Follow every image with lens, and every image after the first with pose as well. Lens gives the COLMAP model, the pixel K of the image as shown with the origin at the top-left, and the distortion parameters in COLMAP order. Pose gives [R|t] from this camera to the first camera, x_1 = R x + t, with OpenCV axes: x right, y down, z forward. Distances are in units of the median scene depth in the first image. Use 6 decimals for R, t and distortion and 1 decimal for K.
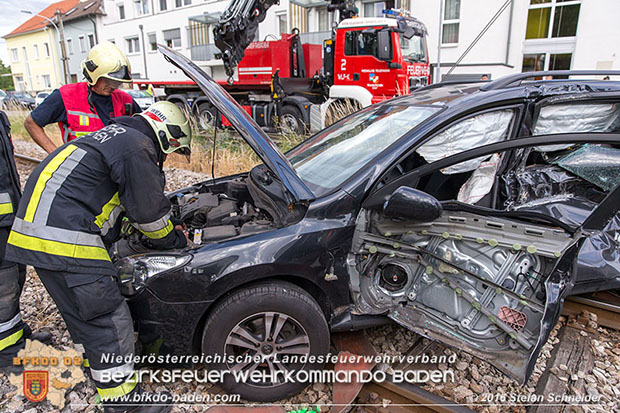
lens RADIAL K [[421.2, 0, 309.1], [0, 421.2, 205.7], [0, 0, 1]] dist [-0.109951, 0.081706]
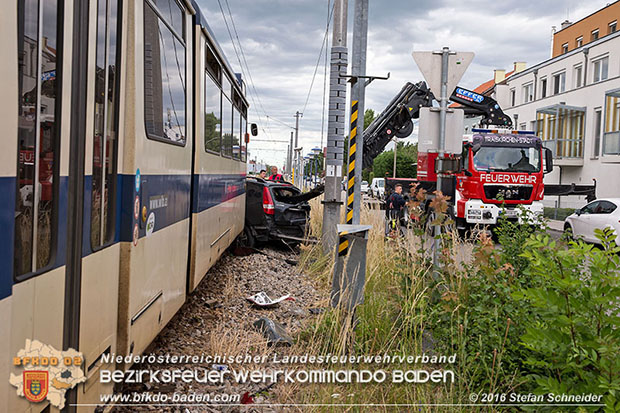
lens RADIAL K [[712.5, 0, 310.0], [0, 712.5, 206.5], [0, 0, 1]] dist [-0.014479, -0.000050]
pose [[0.642595, 0.072479, -0.762771, 1.317385], [-0.263644, 0.955642, -0.131301, 0.124863], [0.719419, 0.285473, 0.633199, -0.528294]]
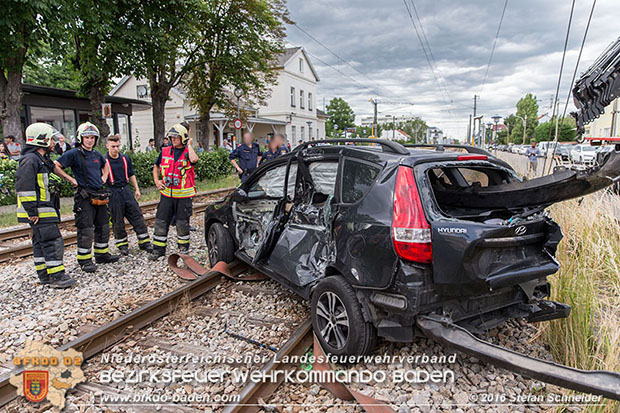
lens RADIAL K [[417.0, 0, 312.3], [0, 417.0, 210.0], [0, 0, 1]] dist [-0.080564, 0.076969]
pose [[0.307853, 0.149712, -0.939581, 0.464050], [-0.253232, 0.964814, 0.070762, -0.041759], [0.917115, 0.216147, 0.334933, 0.116966]]
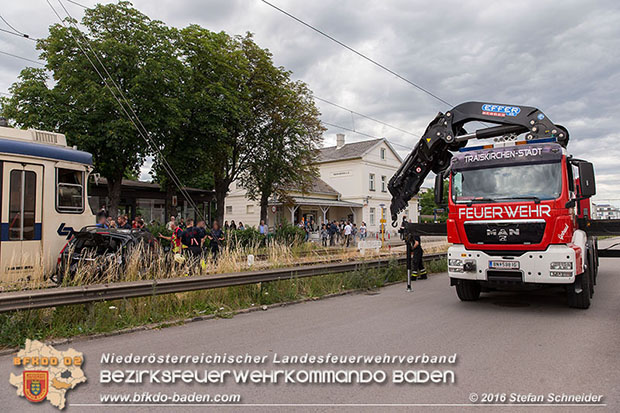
lens RADIAL K [[421.2, 0, 309.1], [0, 421.2, 205.7], [0, 0, 1]] dist [-0.109951, 0.081706]
pose [[-0.057381, -0.036953, -0.997668, 0.972891], [-0.277603, 0.960496, -0.019610, -0.219770], [0.958981, 0.275831, -0.065373, 0.690492]]
